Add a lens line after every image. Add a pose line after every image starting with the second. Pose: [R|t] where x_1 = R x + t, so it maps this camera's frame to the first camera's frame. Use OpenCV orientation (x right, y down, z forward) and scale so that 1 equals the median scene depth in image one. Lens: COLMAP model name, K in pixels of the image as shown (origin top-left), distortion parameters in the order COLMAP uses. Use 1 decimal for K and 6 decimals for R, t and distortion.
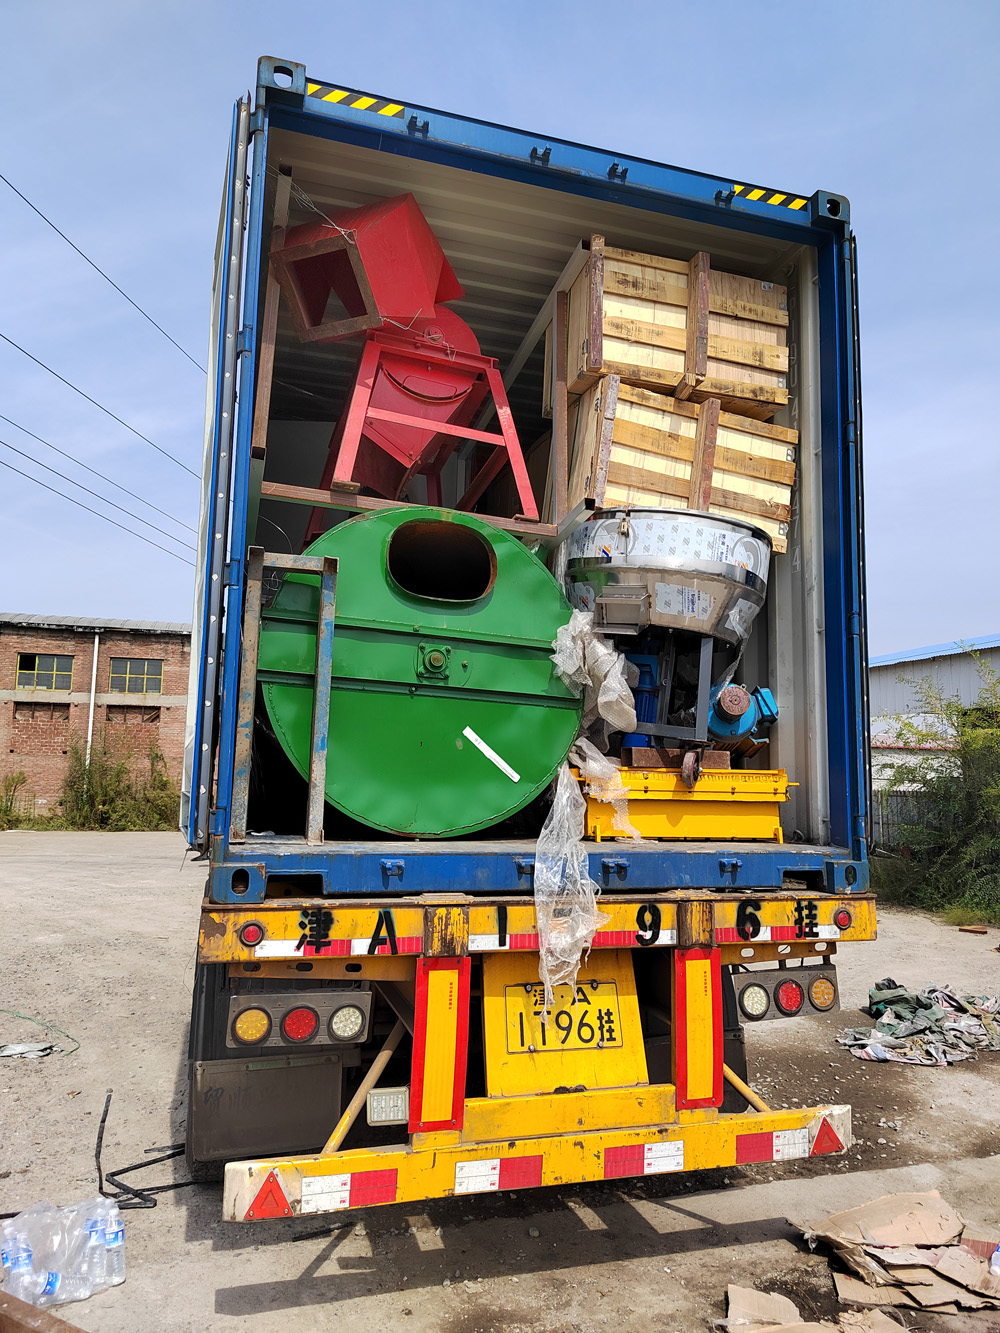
lens RADIAL K [[1020.7, 0, 500.0], [0, 1020.7, 666.5], [0, 0, 1]] dist [0.103962, 0.000346]
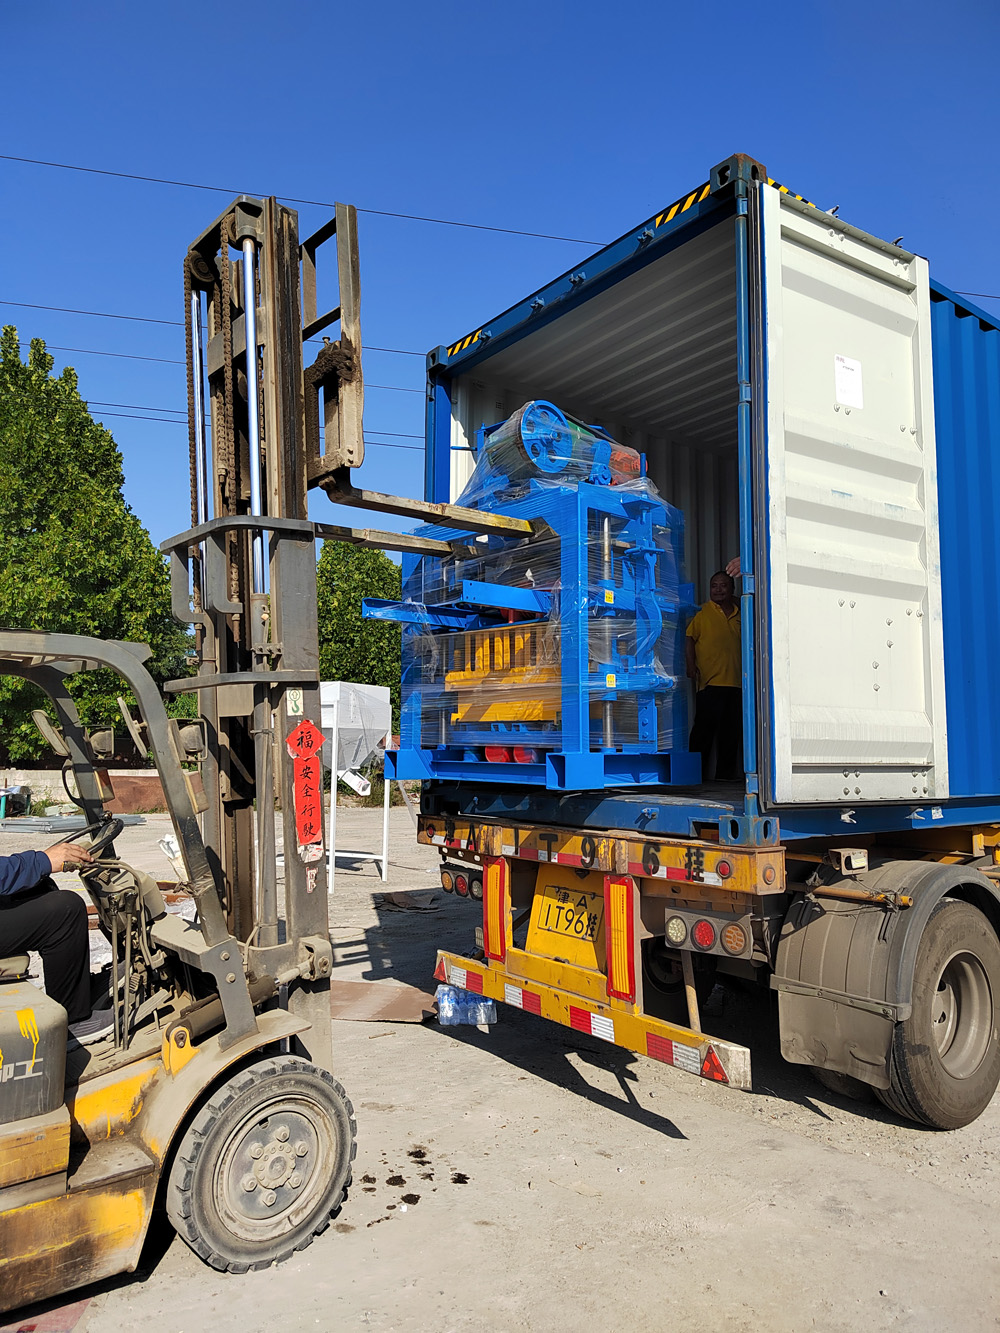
lens RADIAL K [[907.7, 0, 500.0], [0, 907.7, 666.5], [0, 0, 1]] dist [0.100071, 0.000289]
pose [[0.315974, -0.110555, -0.942305, 1.239450], [0.107253, 0.990983, -0.080302, 0.092503], [0.942686, -0.075692, 0.324982, 0.517951]]
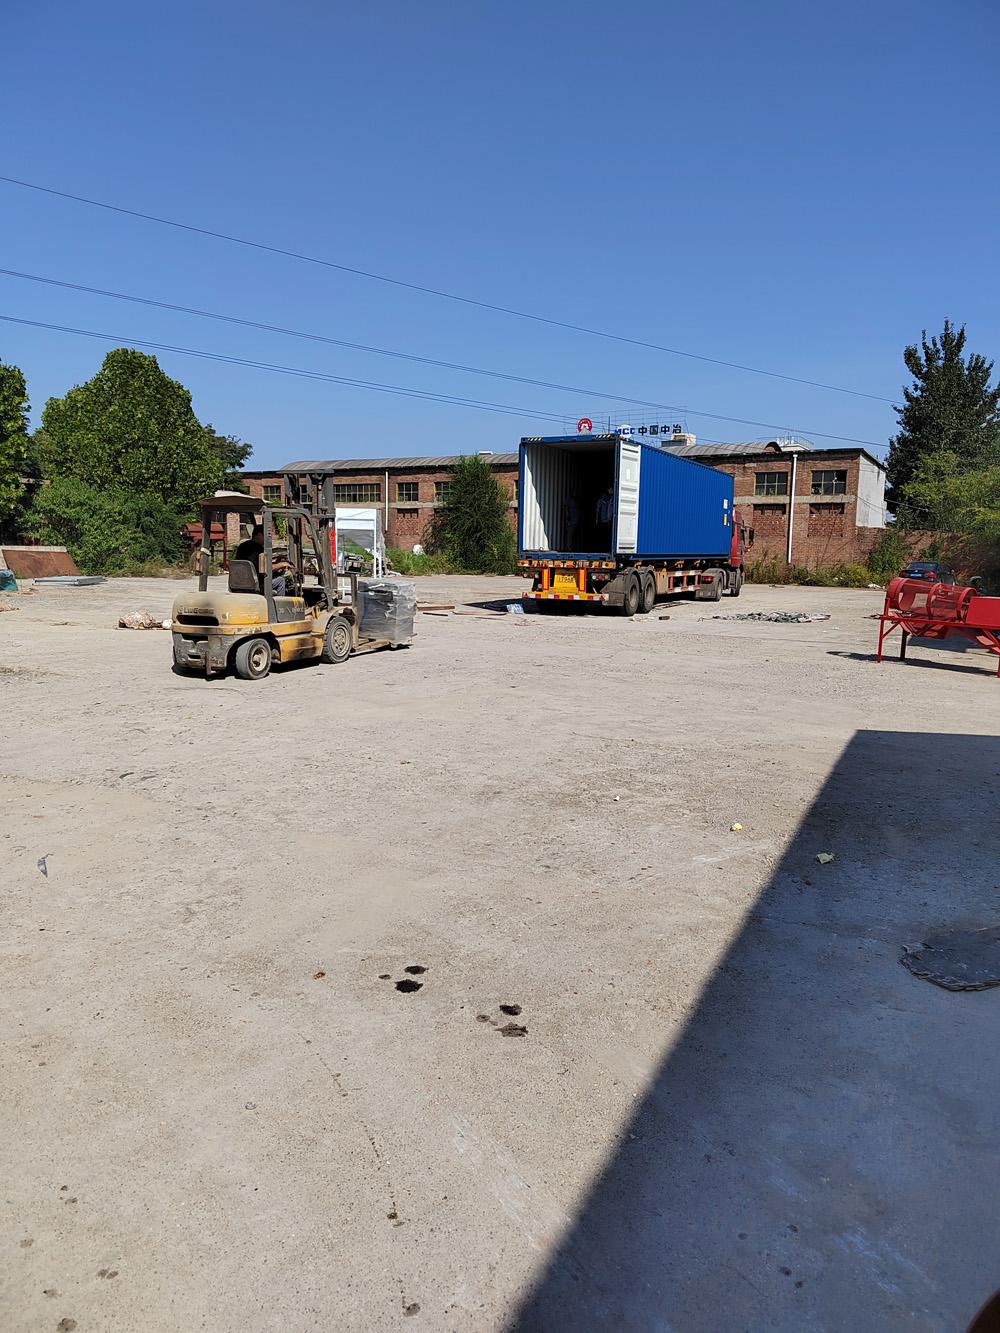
lens RADIAL K [[907.7, 0, 500.0], [0, 907.7, 666.5], [0, 0, 1]] dist [0.100071, 0.000289]
pose [[0.684664, 0.084735, -0.723917, 4.074328], [0.078063, 0.978981, 0.188421, -0.246126], [0.724667, -0.185516, 0.663658, -3.331353]]
